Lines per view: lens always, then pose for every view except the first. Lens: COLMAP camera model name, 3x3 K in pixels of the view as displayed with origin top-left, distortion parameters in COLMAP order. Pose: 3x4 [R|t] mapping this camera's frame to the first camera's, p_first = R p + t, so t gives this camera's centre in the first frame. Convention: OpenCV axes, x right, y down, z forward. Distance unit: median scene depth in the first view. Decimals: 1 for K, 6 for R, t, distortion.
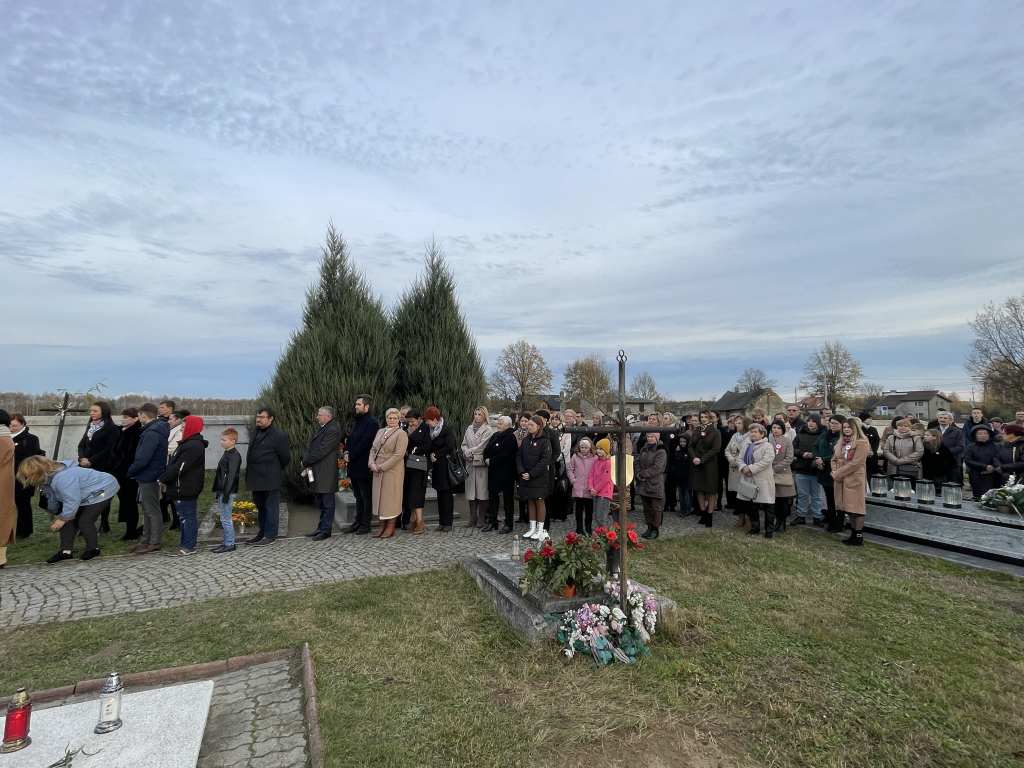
lens RADIAL K [[490.1, 0, 513.3], [0, 490.1, 383.5], [0, 0, 1]] dist [-0.004660, 0.001009]
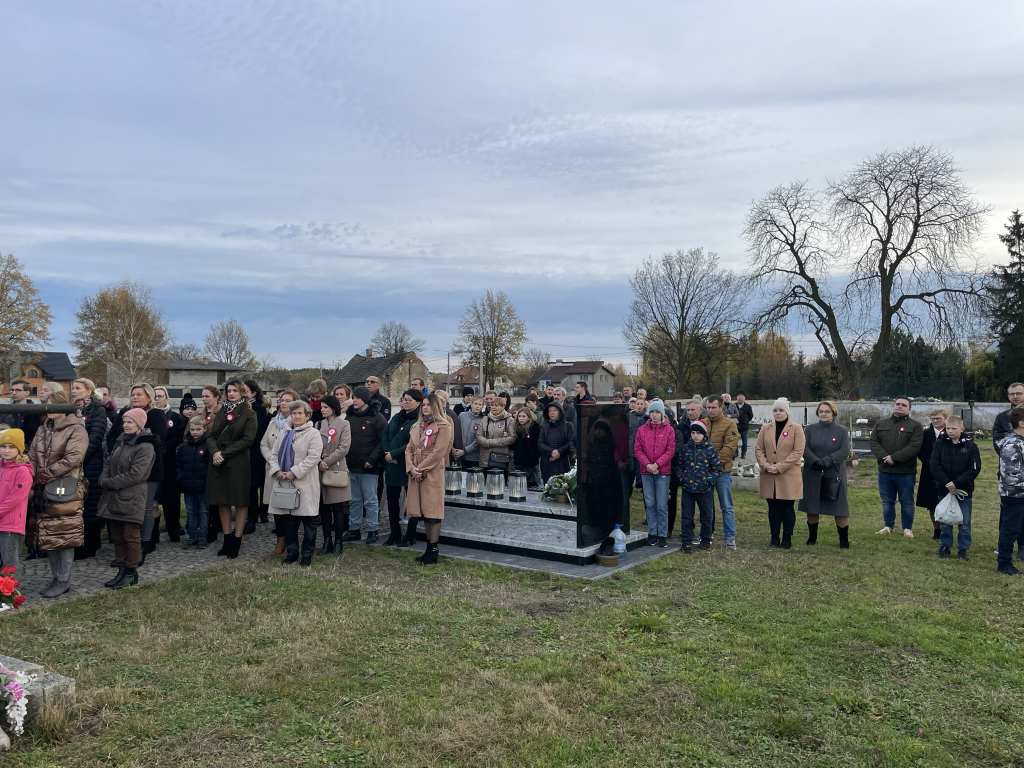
lens RADIAL K [[797.6, 0, 496.9], [0, 797.6, 372.9], [0, 0, 1]] dist [0.083719, -0.108322]
pose [[0.837181, 0.016326, 0.546682, 0.103838], [-0.039460, 0.998753, 0.030600, -0.001422], [-0.545501, -0.047190, 0.836781, -0.077440]]
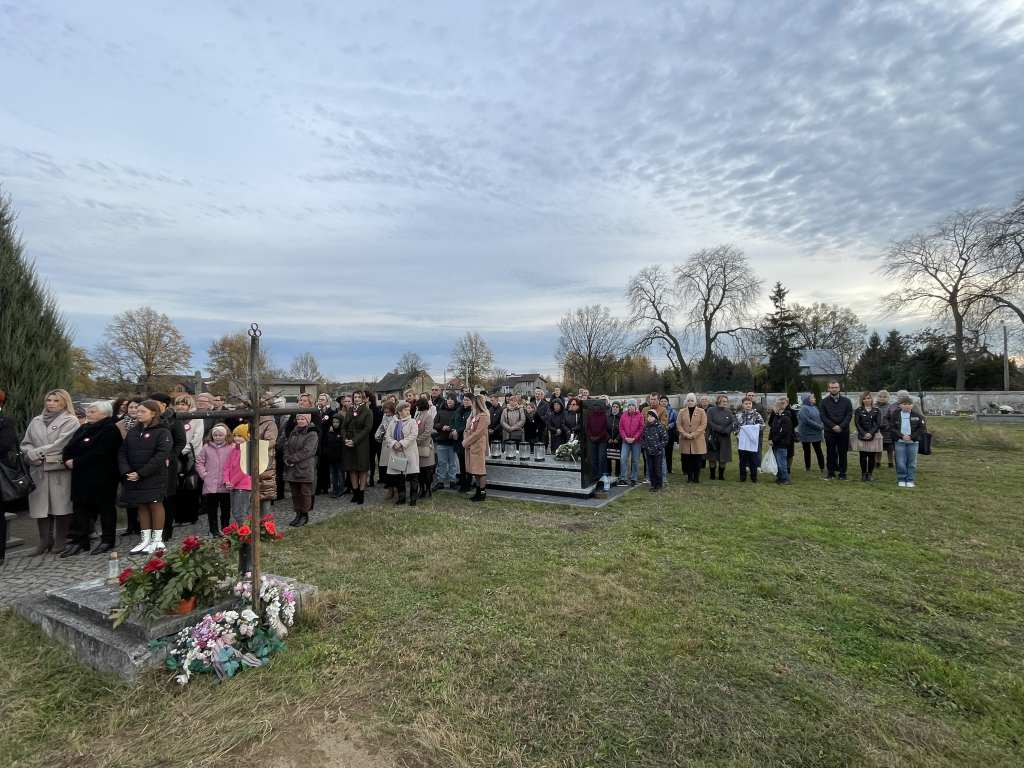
lens RADIAL K [[490.1, 0, 511.6], [0, 490.1, 385.6], [0, 0, 1]] dist [-0.004660, 0.001009]
pose [[0.791340, -0.006393, 0.611342, 0.022028], [-0.019524, 0.999171, 0.035720, 0.002013], [-0.611064, -0.040202, 0.790560, 0.003874]]
